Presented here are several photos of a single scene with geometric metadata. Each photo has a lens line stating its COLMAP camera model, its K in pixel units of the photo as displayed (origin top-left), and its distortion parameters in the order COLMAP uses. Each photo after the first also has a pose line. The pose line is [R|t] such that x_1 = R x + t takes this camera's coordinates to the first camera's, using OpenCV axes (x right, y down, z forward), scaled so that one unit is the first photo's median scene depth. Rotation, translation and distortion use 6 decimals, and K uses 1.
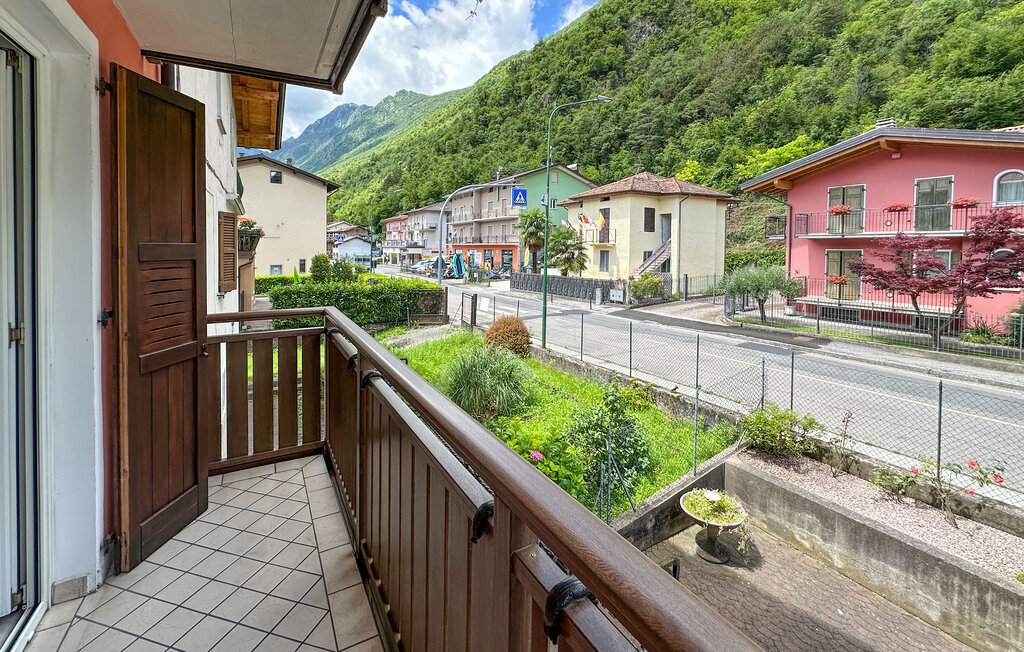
lens RADIAL K [[435.7, 0, 509.8], [0, 435.7, 256.9], [0, 0, 1]] dist [-0.000067, 0.000094]
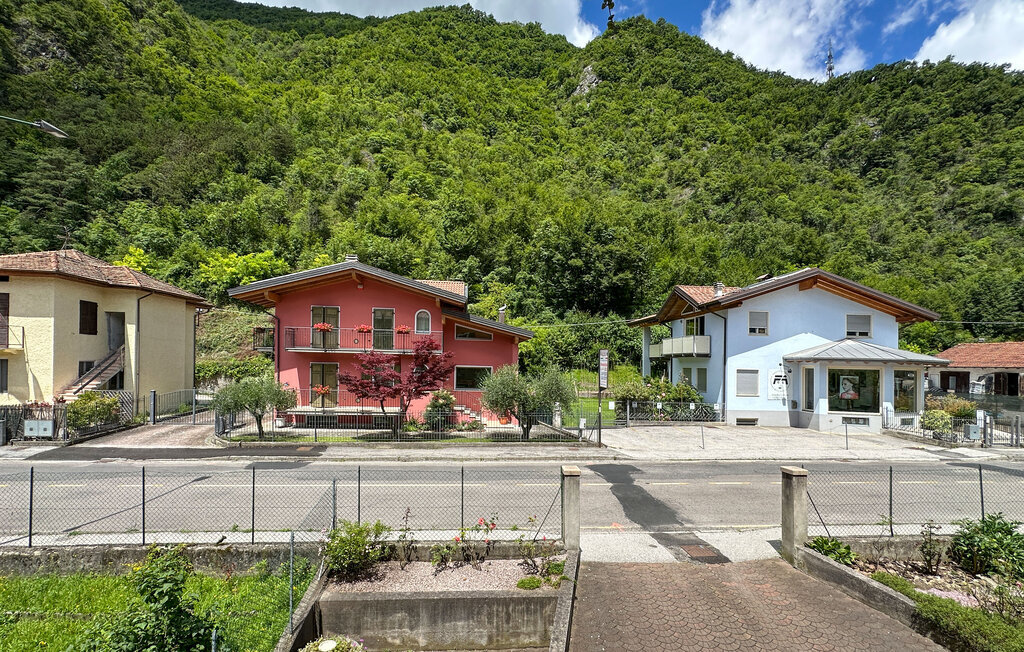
lens RADIAL K [[445.8, 0, 510.2], [0, 445.8, 363.6], [0, 0, 1]] dist [-0.001551, -0.000187]
pose [[0.442213, 0.007100, 0.896882, -0.045454], [-0.001012, 0.999972, -0.007417, -0.006036], [-0.896910, 0.002372, 0.442207, 0.059428]]
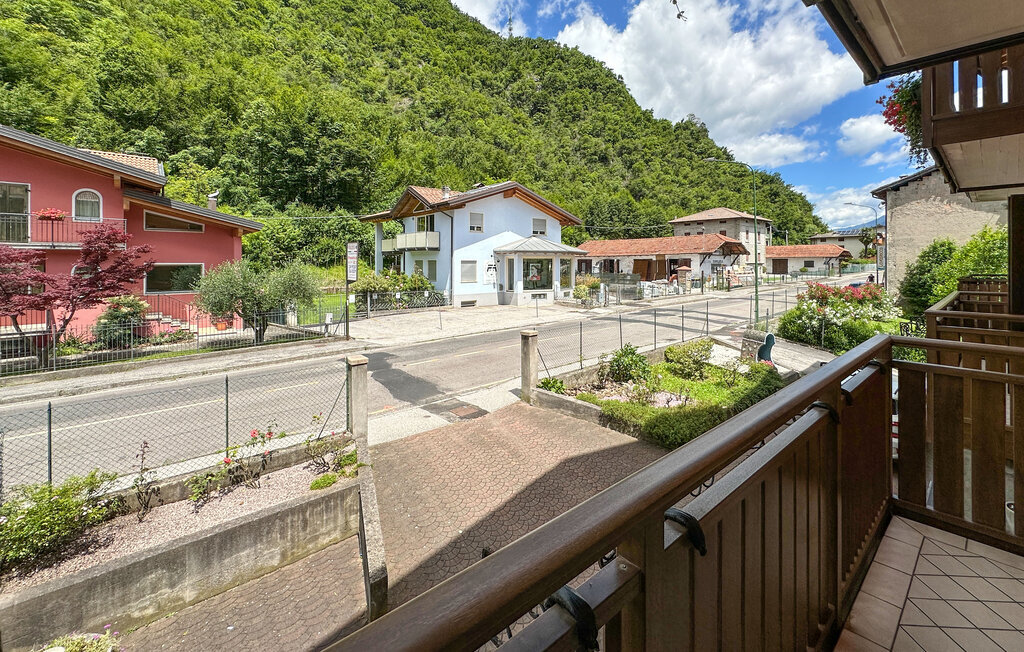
lens RADIAL K [[418.9, 0, 523.4], [0, 418.9, 262.0], [0, 0, 1]] dist [-0.000721, 0.000170]
pose [[-0.191982, -0.004624, 0.981388, -0.059791], [0.021629, 0.999726, 0.008942, -0.003056], [-0.981160, 0.022943, -0.191829, 0.099283]]
